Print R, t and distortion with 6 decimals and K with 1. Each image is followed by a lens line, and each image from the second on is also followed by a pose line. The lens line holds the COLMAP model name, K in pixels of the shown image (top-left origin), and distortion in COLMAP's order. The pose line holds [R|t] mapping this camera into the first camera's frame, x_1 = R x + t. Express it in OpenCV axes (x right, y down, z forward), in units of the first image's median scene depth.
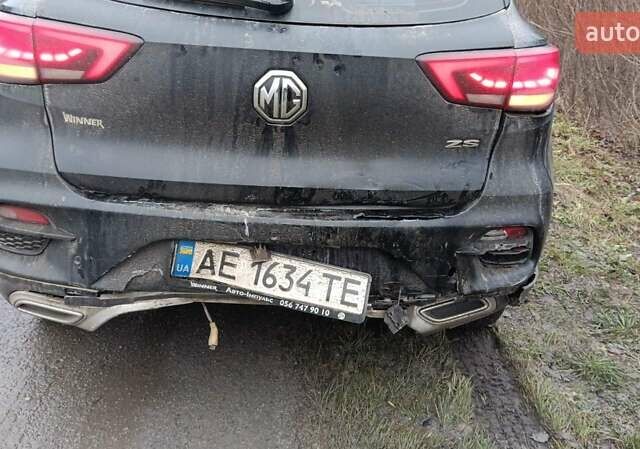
lens RADIAL K [[655.1, 0, 320.0], [0, 655.1, 224.5], [0, 0, 1]] dist [0.131709, -0.270115]
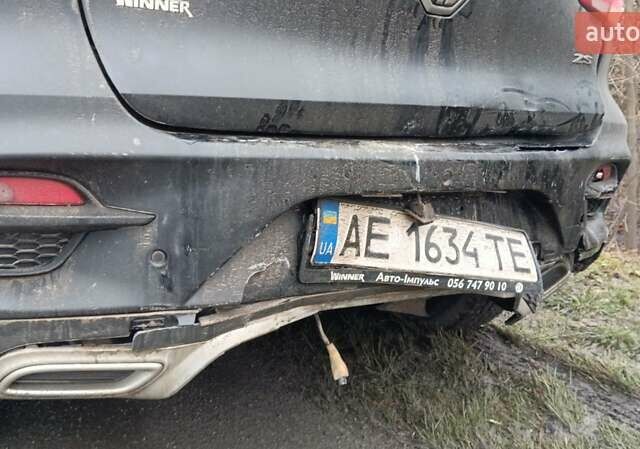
lens RADIAL K [[655.1, 0, 320.0], [0, 655.1, 224.5], [0, 0, 1]] dist [0.131709, -0.270115]
pose [[0.866713, -0.115746, 0.485192, -0.504311], [0.188696, 0.976500, -0.104121, 0.106275], [-0.461739, 0.181797, 0.868186, 0.458874]]
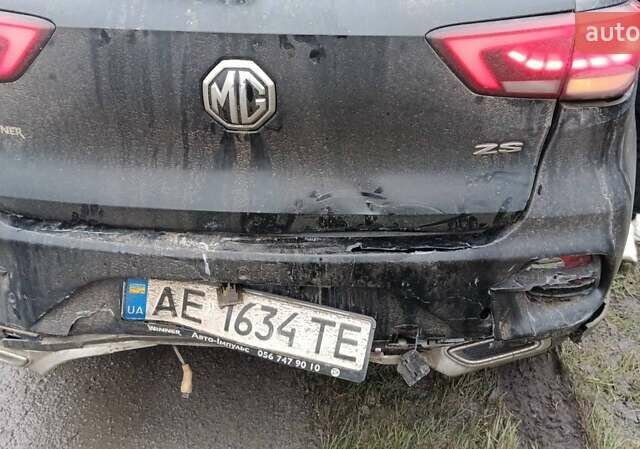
lens RADIAL K [[655.1, 0, 320.0], [0, 655.1, 224.5], [0, 0, 1]] dist [0.131709, -0.270115]
pose [[0.991622, 0.003256, -0.129129, 0.115163], [0.010009, 0.994740, 0.101941, -0.114687], [0.128782, -0.102380, 0.986374, 0.248177]]
